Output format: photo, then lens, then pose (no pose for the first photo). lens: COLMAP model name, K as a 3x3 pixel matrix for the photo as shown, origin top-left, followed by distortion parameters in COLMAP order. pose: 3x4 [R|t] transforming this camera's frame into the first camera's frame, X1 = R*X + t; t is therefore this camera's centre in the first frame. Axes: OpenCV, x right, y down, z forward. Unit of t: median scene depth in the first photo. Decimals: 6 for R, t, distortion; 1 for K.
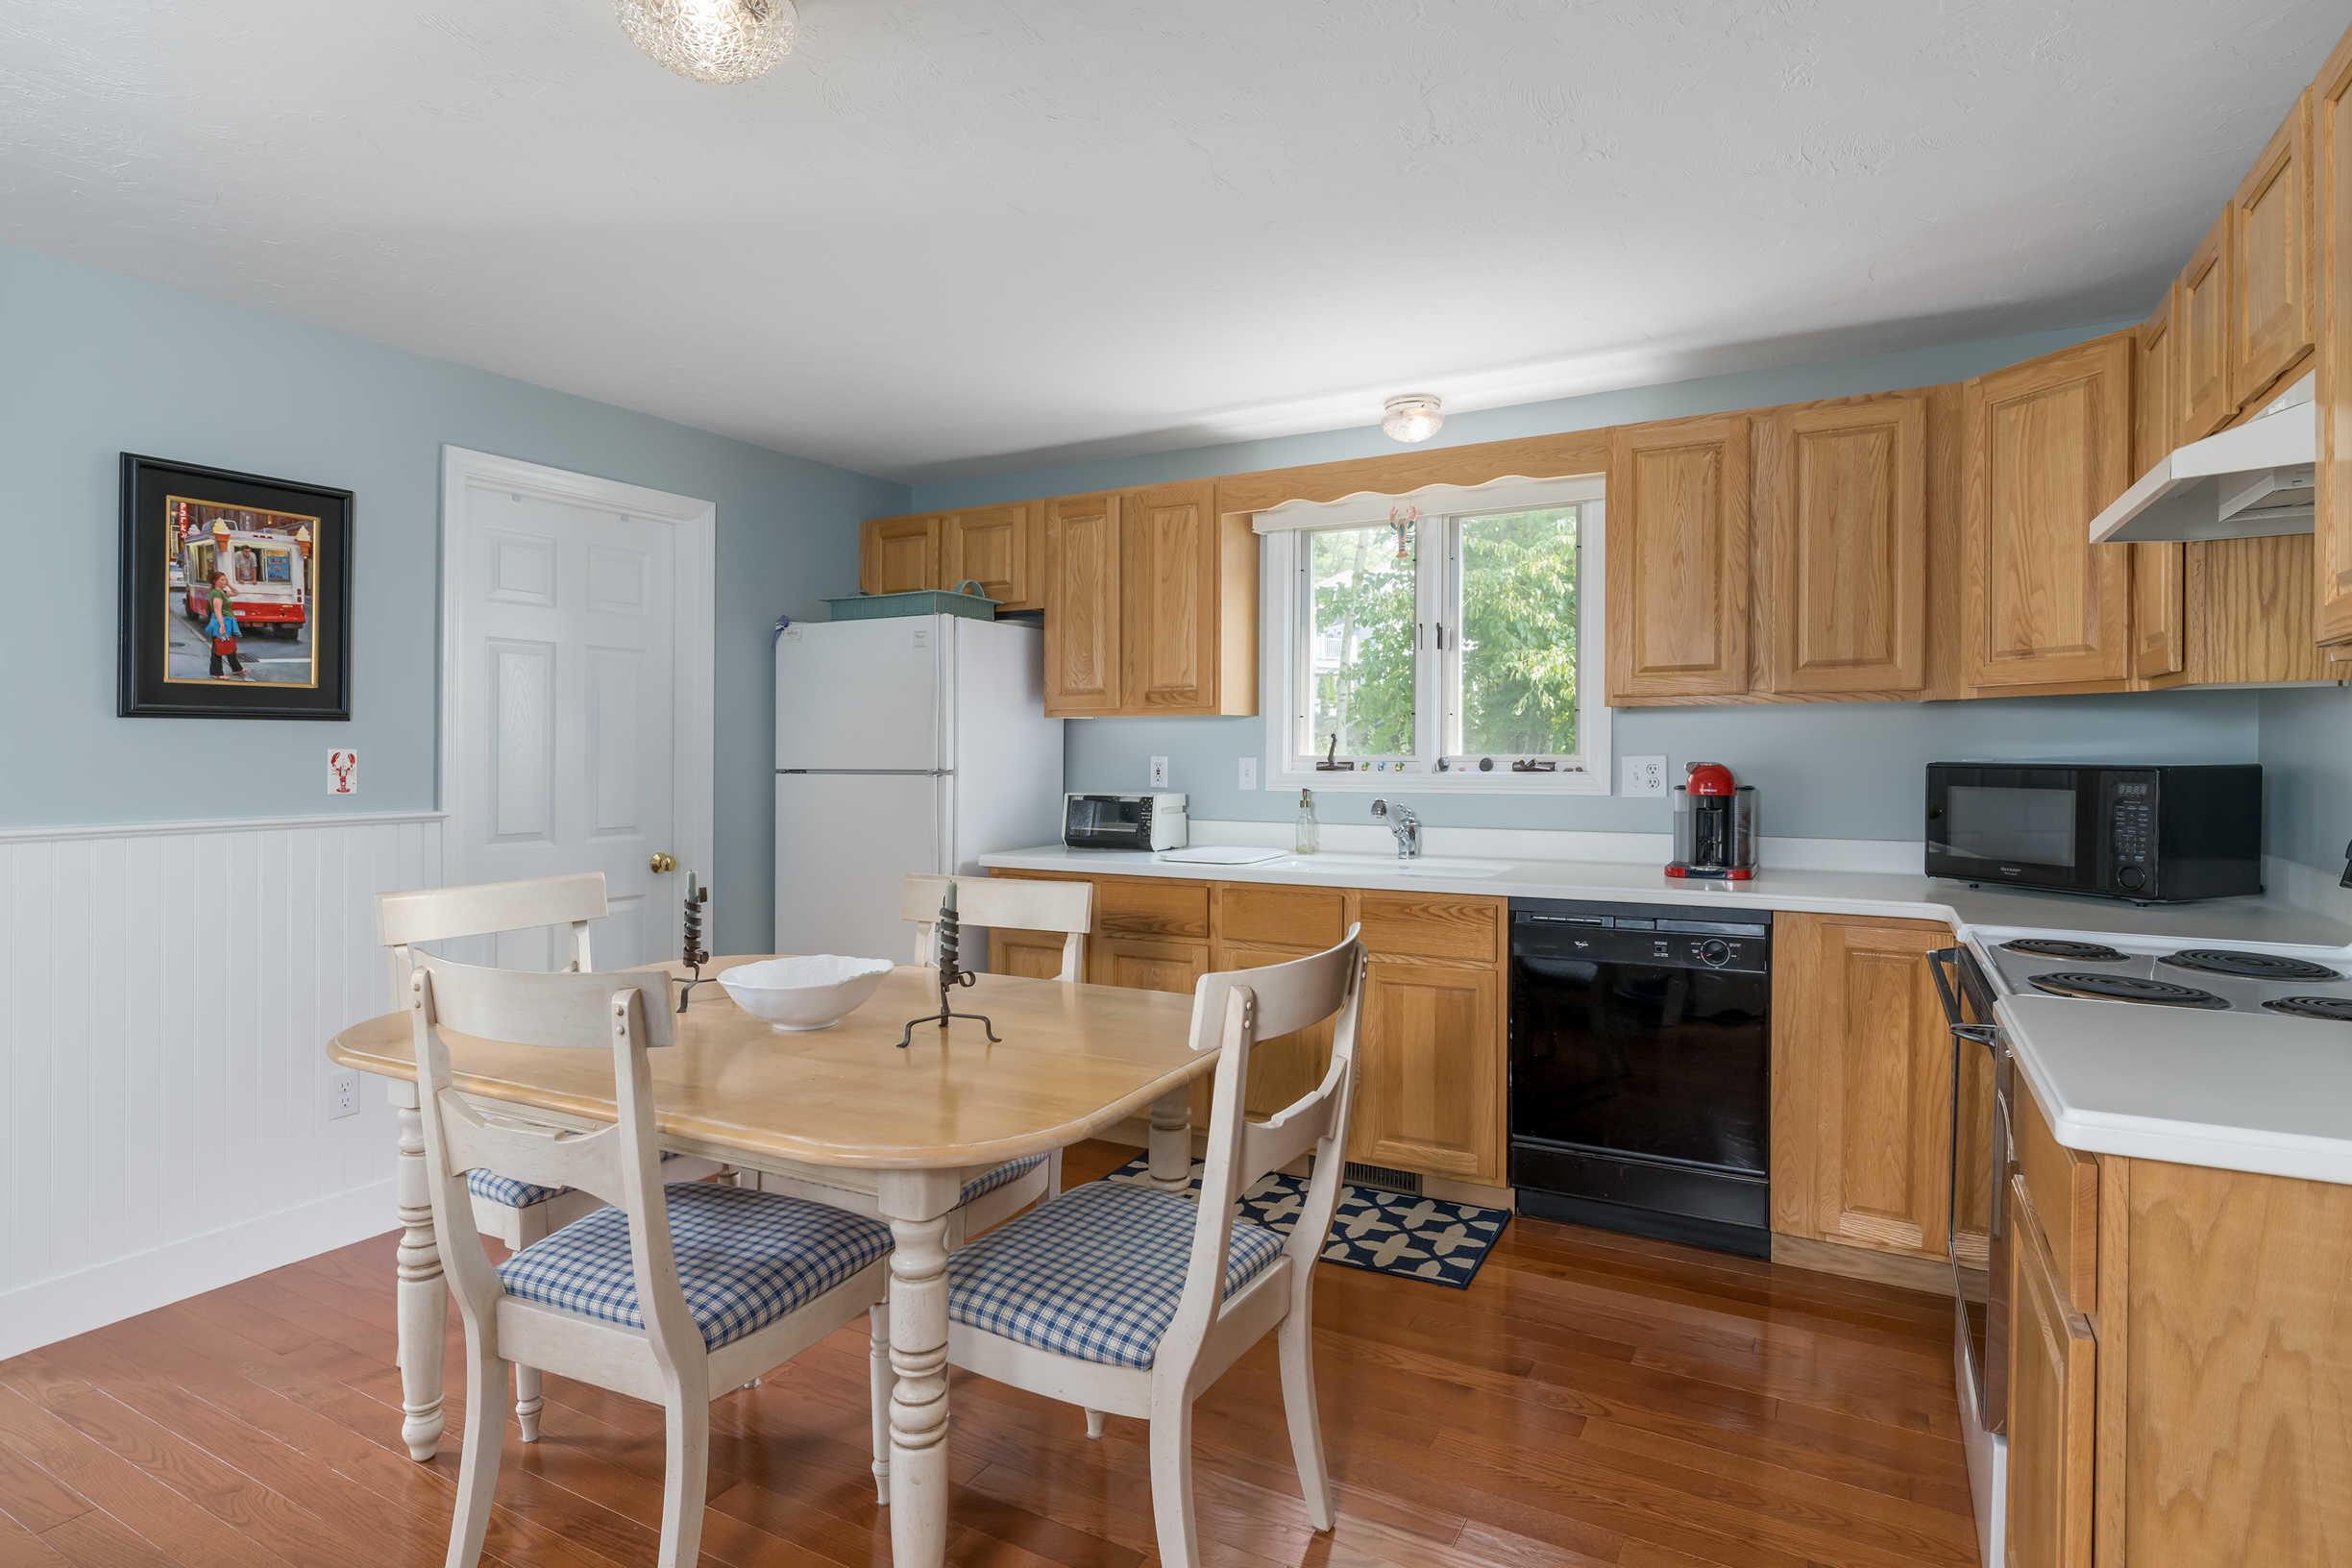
lens RADIAL K [[1256.1, 0, 1176.4], [0, 1256.1, 770.3], [0, 0, 1]] dist [0.004113, 0.000403]
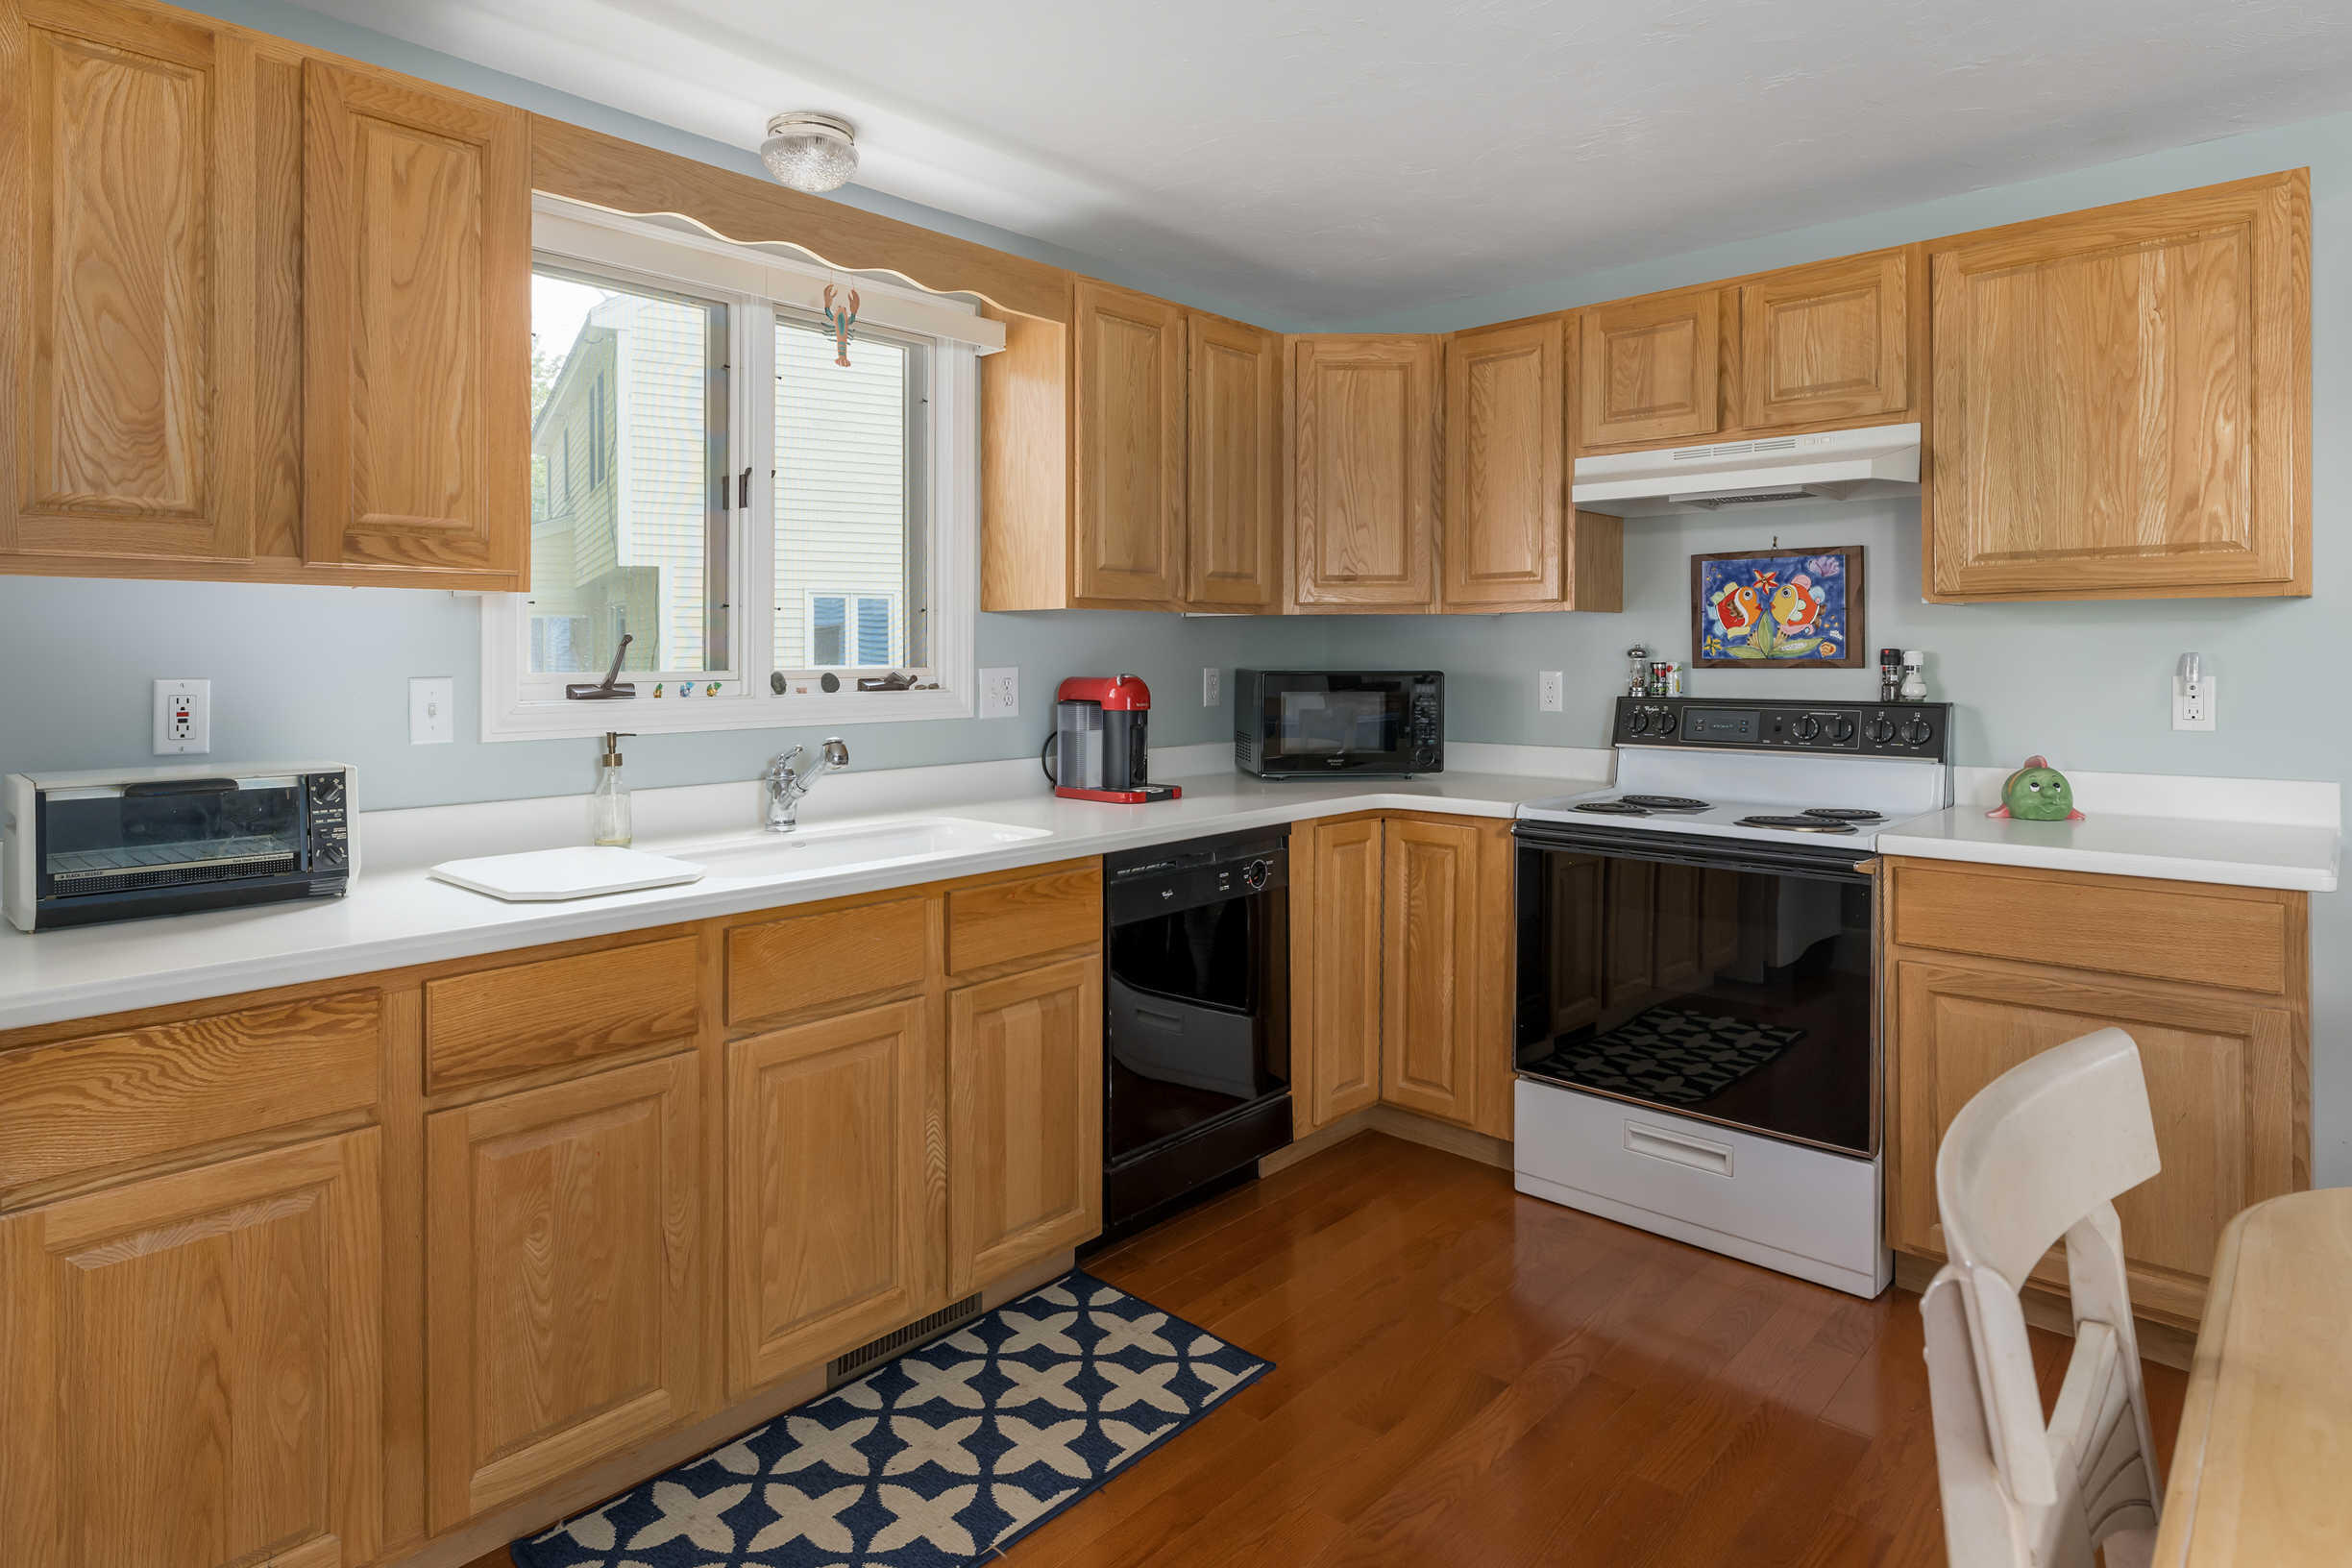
lens RADIAL K [[1256.1, 0, 1177.7], [0, 1256.1, 663.6], [0, 0, 1]] dist [0.004113, 0.000403]
pose [[0.246898, -0.004335, 0.969032, -0.461975], [0.020321, 0.999793, -0.000705, -0.012803], [-0.968828, 0.019865, 0.246935, 0.758902]]
